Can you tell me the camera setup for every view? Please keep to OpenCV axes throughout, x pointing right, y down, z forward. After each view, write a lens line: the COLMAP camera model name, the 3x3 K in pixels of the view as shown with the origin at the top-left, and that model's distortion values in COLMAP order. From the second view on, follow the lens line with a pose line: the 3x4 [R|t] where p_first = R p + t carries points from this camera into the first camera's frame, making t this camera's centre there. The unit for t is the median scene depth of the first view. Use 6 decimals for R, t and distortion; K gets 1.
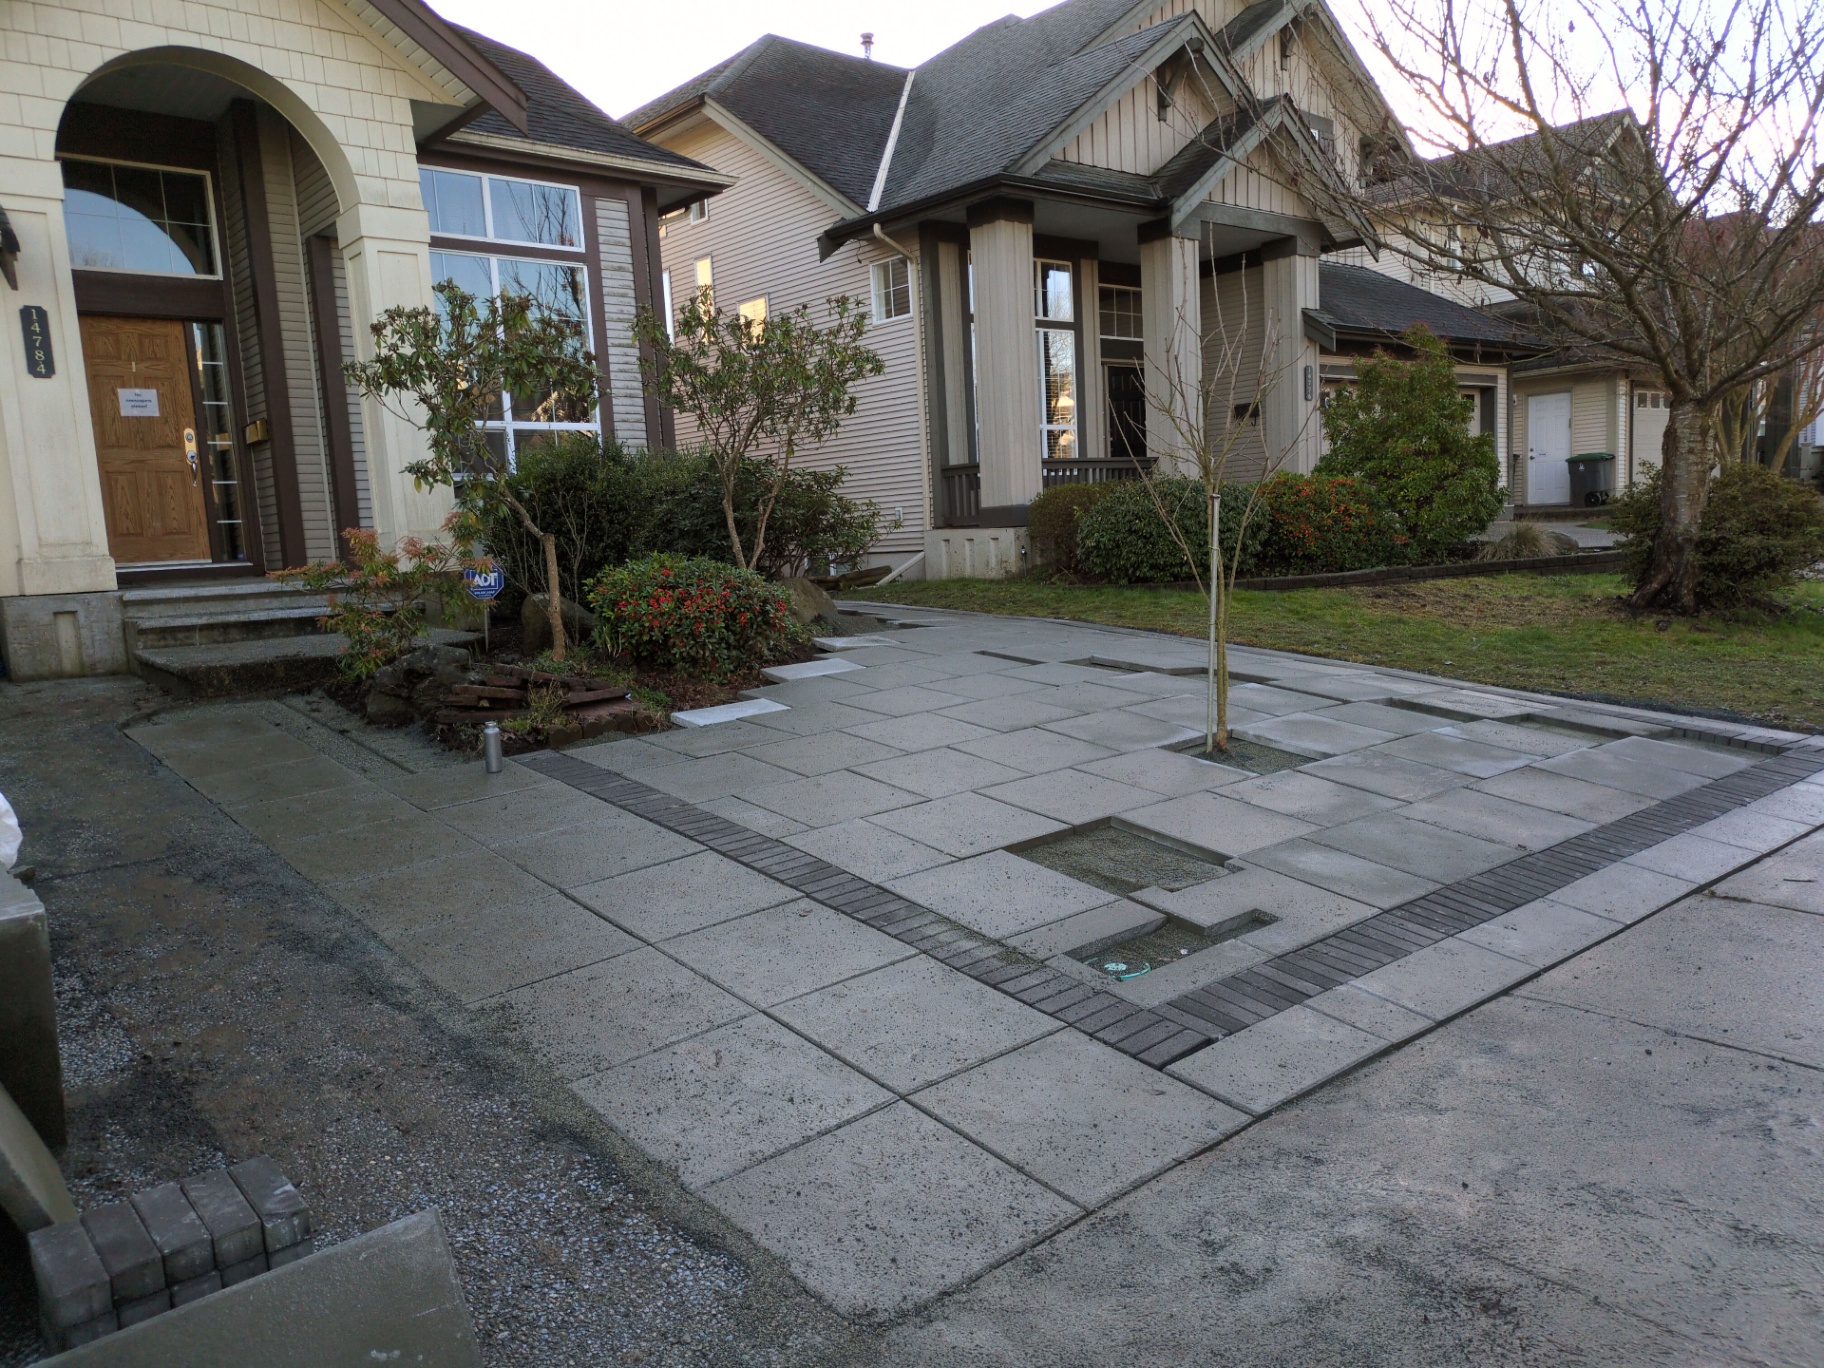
lens RADIAL K [[1313.1, 0, 893.8], [0, 1313.1, 714.1], [0, 0, 1]] dist [0.053408, -0.051104]
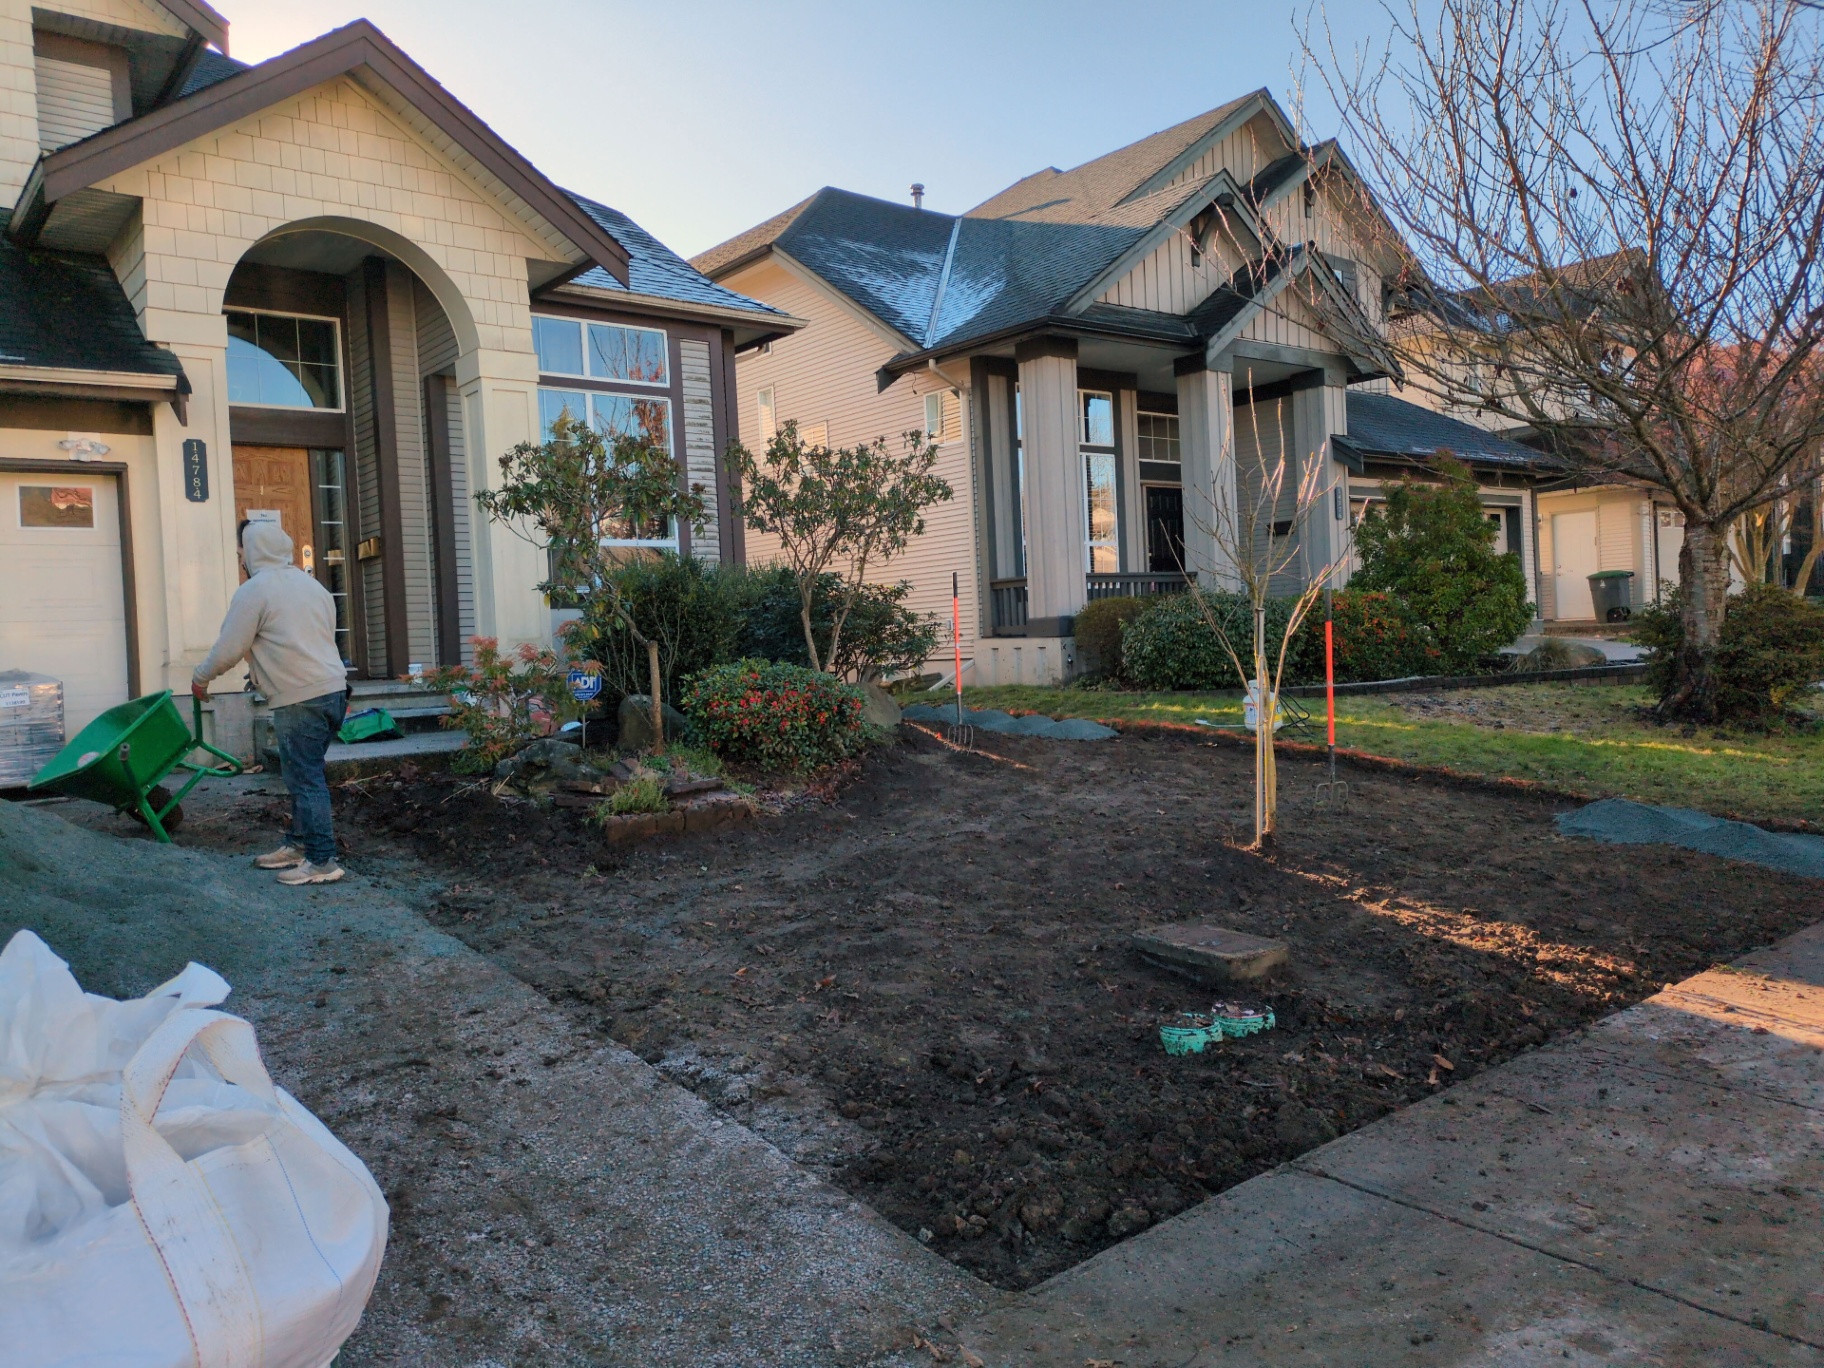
lens RADIAL K [[1315.9, 0, 887.9], [0, 1315.9, 693.3], [0, 0, 1]] dist [0.053798, -0.050511]
pose [[0.999611, 0.005863, -0.027260, -0.023680], [-0.008514, 0.995135, -0.098148, 0.009945], [0.026552, 0.098342, 0.994798, -0.065200]]
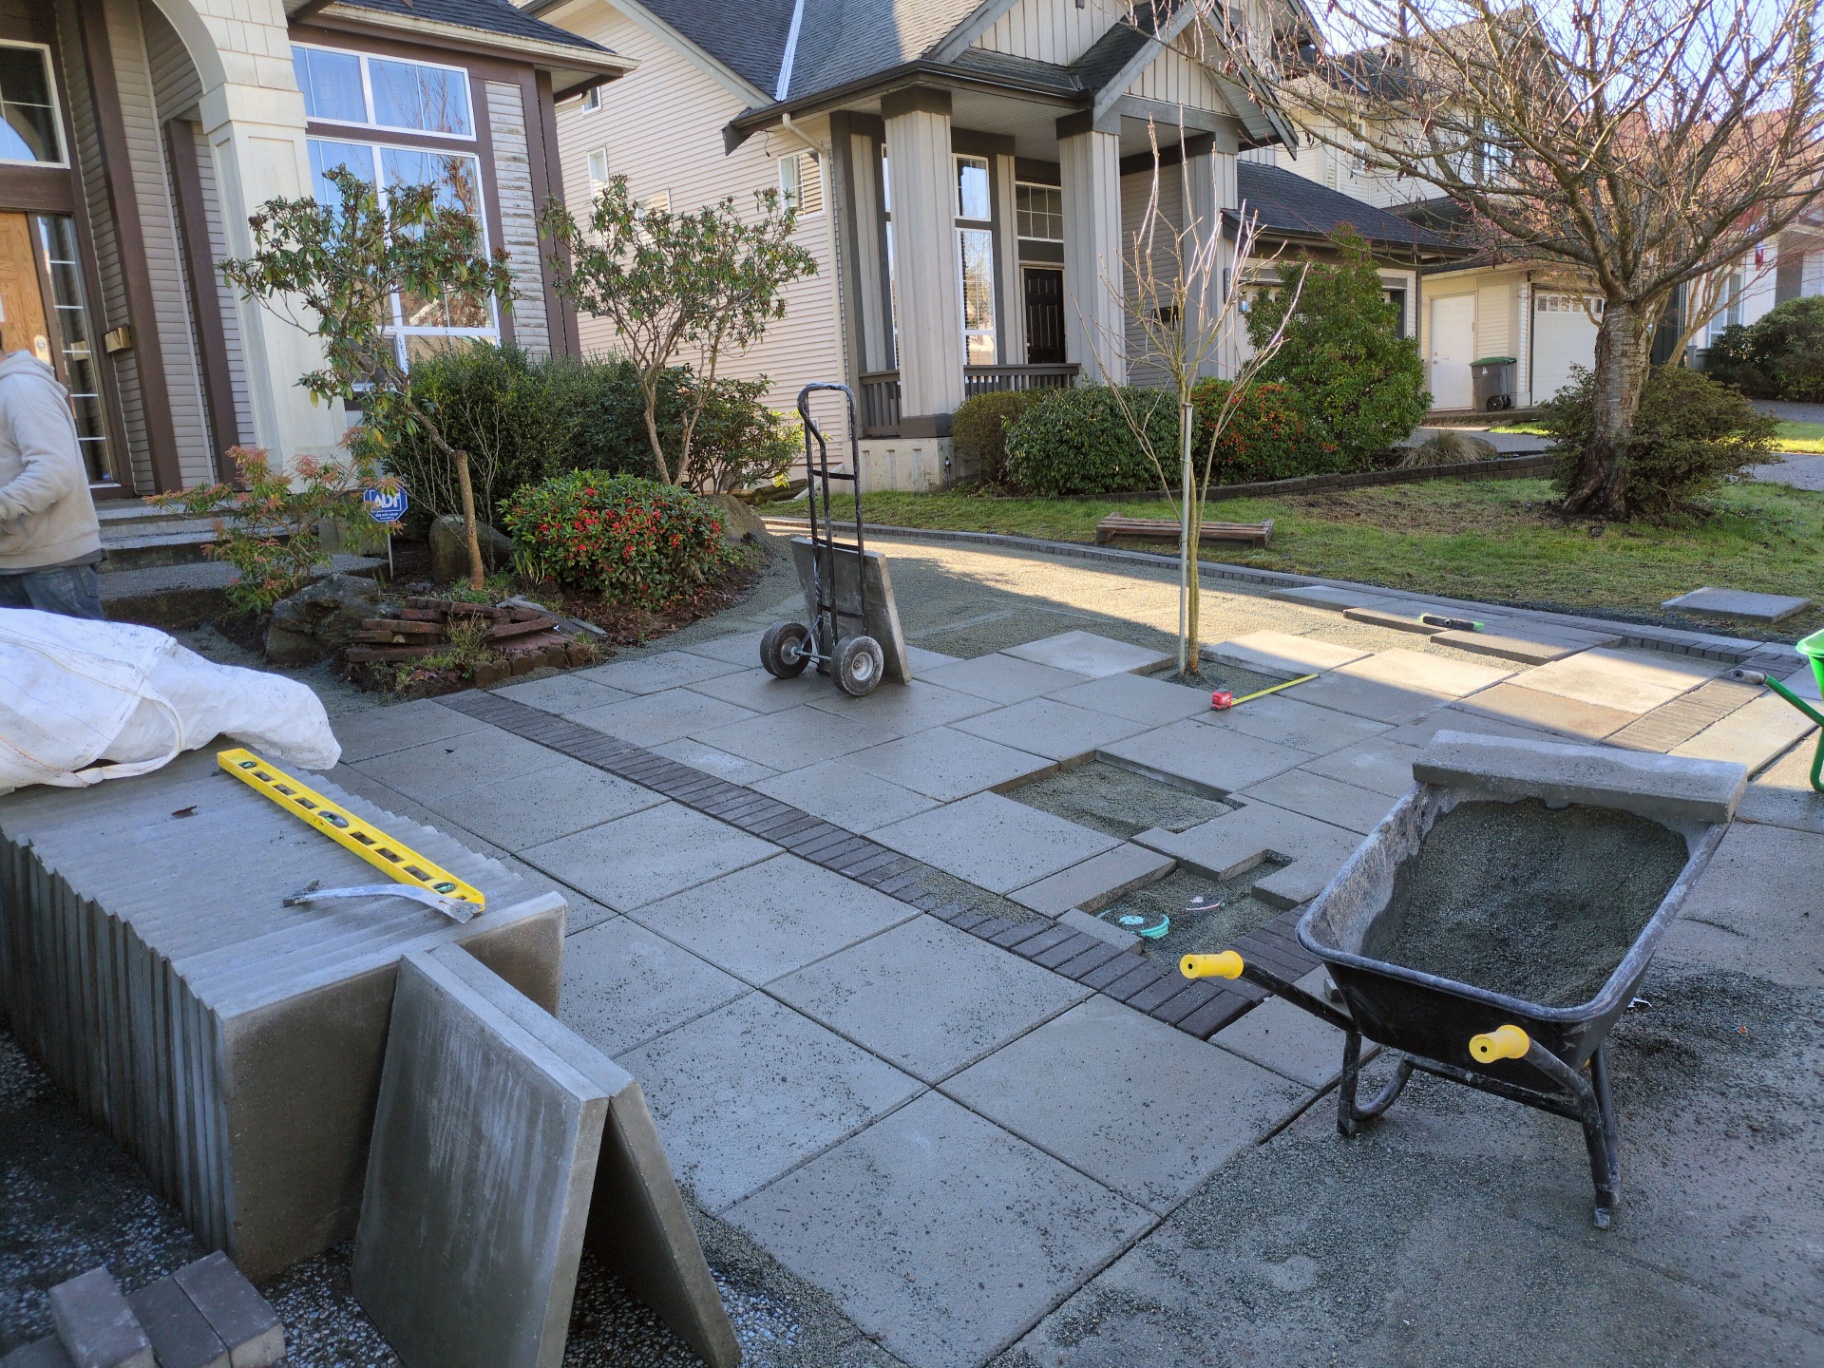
lens RADIAL K [[1315.9, 0, 887.9], [0, 1315.9, 693.3], [0, 0, 1]] dist [0.053798, -0.050511]
pose [[0.997001, -0.023225, 0.073826, -0.026881], [0.019400, 0.998452, 0.052118, -0.007624], [-0.074922, -0.050530, 0.995908, 0.038543]]
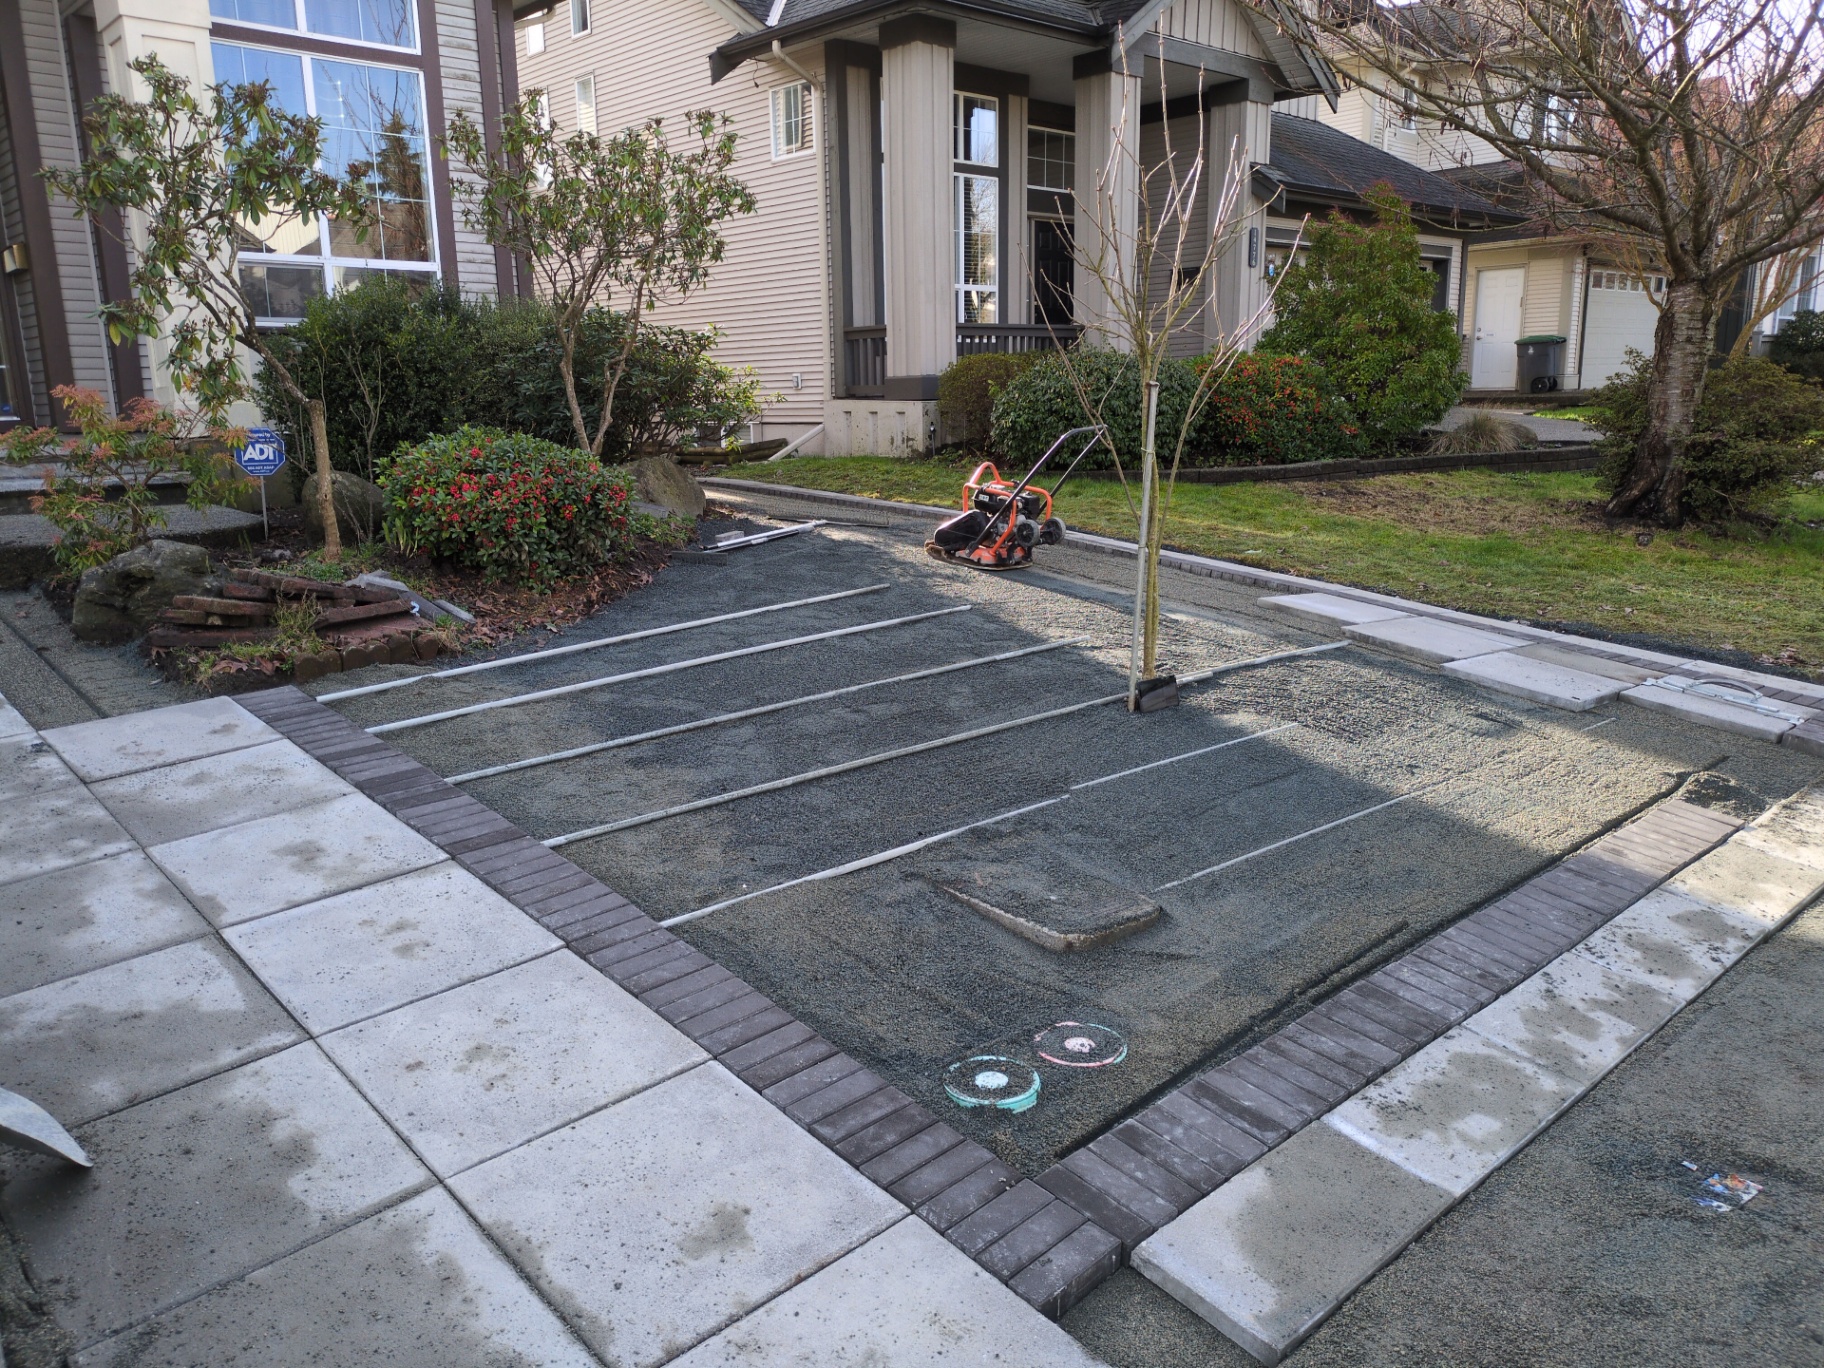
lens RADIAL K [[1306.6, 0, 861.9], [0, 1306.6, 683.2], [0, 0, 1]] dist [0.044762, -0.032785]
pose [[0.999021, 0.023216, 0.037661, 0.027839], [-0.026193, 0.996406, 0.080560, -0.028159], [-0.035655, -0.081468, 0.996038, 0.132180]]
